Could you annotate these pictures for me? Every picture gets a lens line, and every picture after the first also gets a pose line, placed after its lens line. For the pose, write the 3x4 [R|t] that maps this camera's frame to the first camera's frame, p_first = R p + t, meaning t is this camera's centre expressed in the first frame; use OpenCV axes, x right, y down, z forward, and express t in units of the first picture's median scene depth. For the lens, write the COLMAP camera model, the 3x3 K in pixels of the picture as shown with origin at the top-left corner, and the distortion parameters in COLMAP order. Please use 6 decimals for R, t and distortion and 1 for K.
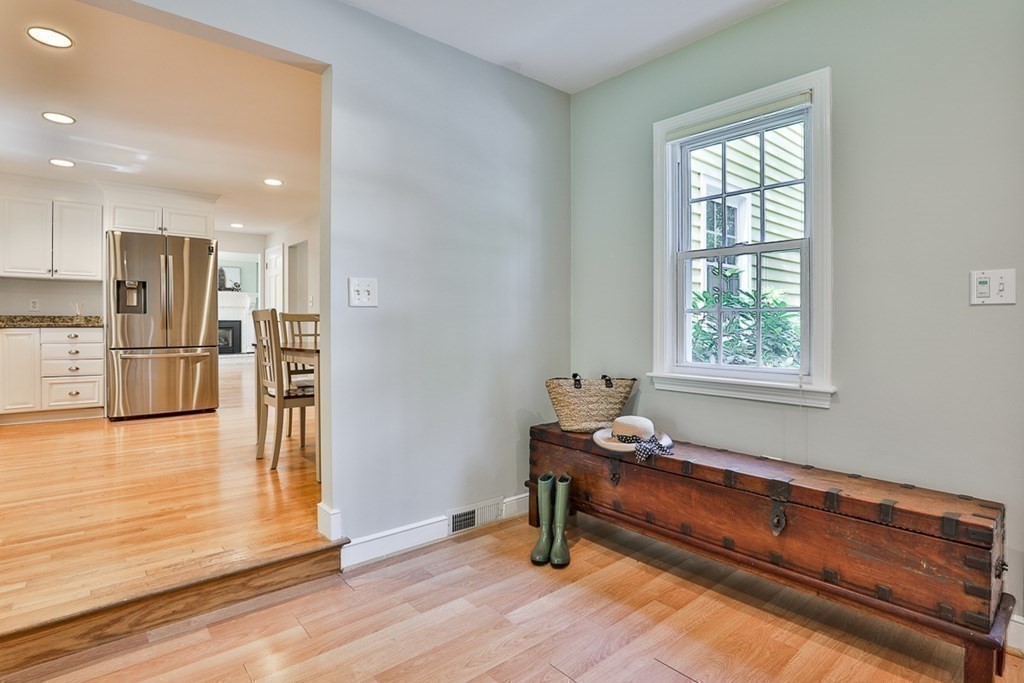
lens RADIAL K [[517.6, 0, 511.1], [0, 517.6, 329.7], [0, 0, 1]] dist [-0.017264, 0.000910]
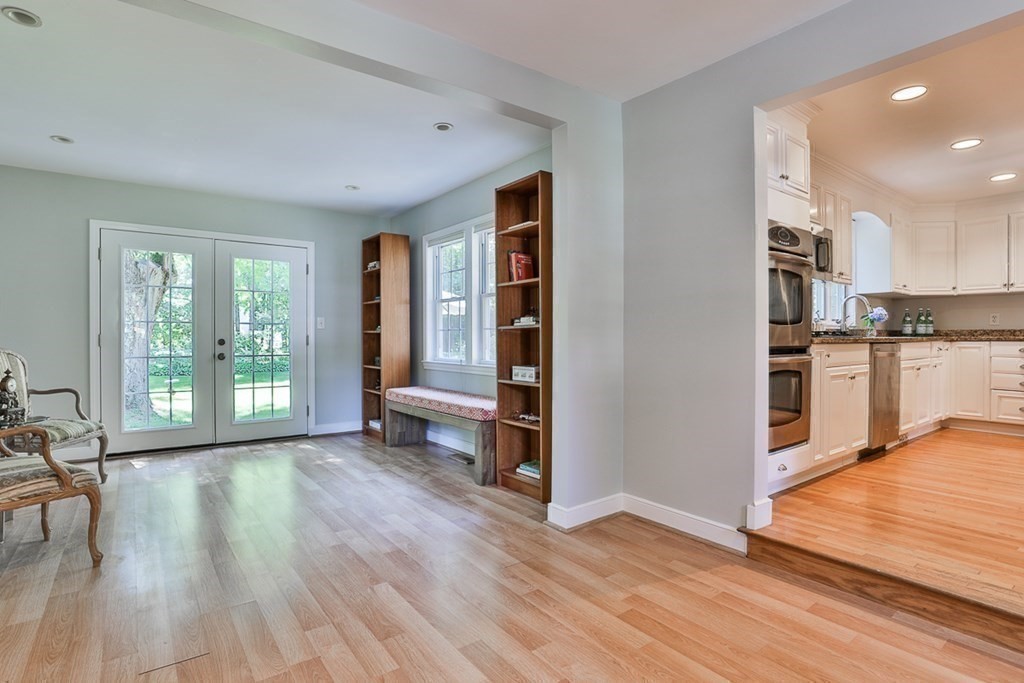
lens RADIAL K [[487.0, 0, 466.4], [0, 487.0, 341.3], [0, 0, 1]] dist [-0.024116, 0.000004]
pose [[-0.133002, 0.002673, -0.991112, 0.397473], [-0.008444, 0.999957, 0.003830, 0.003629], [0.991080, 0.008878, -0.132974, 0.174064]]
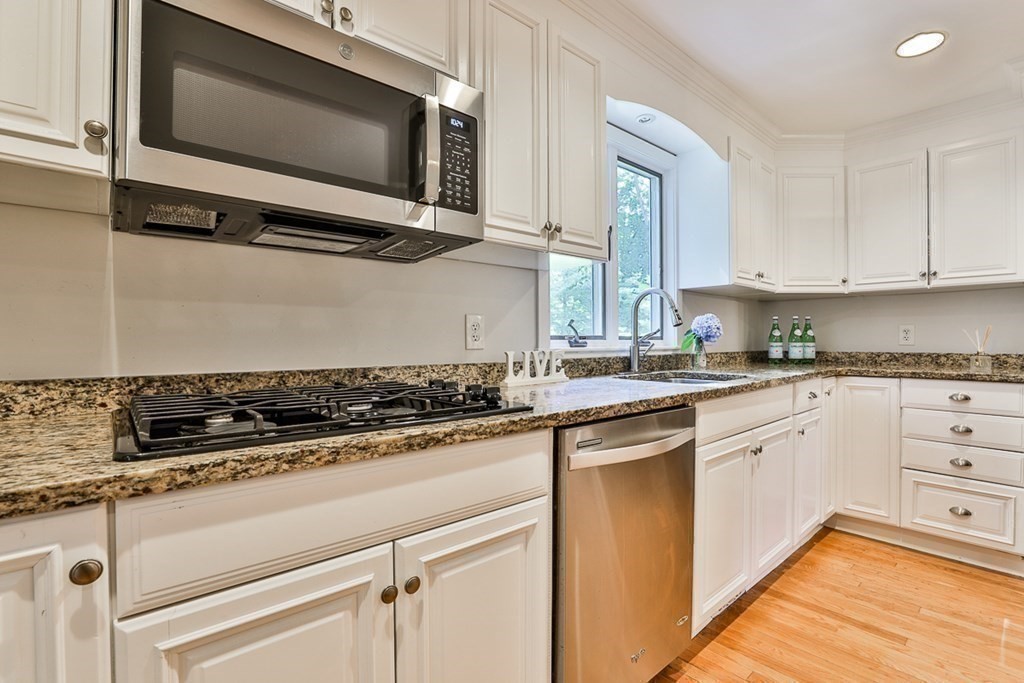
lens RADIAL K [[476.9, 0, 512.0], [0, 476.9, 341.5], [0, 0, 1]] dist [-0.026140, -0.000472]
pose [[0.008288, -0.003177, -0.999961, -0.977705], [-0.005430, 0.999980, -0.003222, -0.093374], [0.999951, 0.005457, 0.008271, 1.346075]]
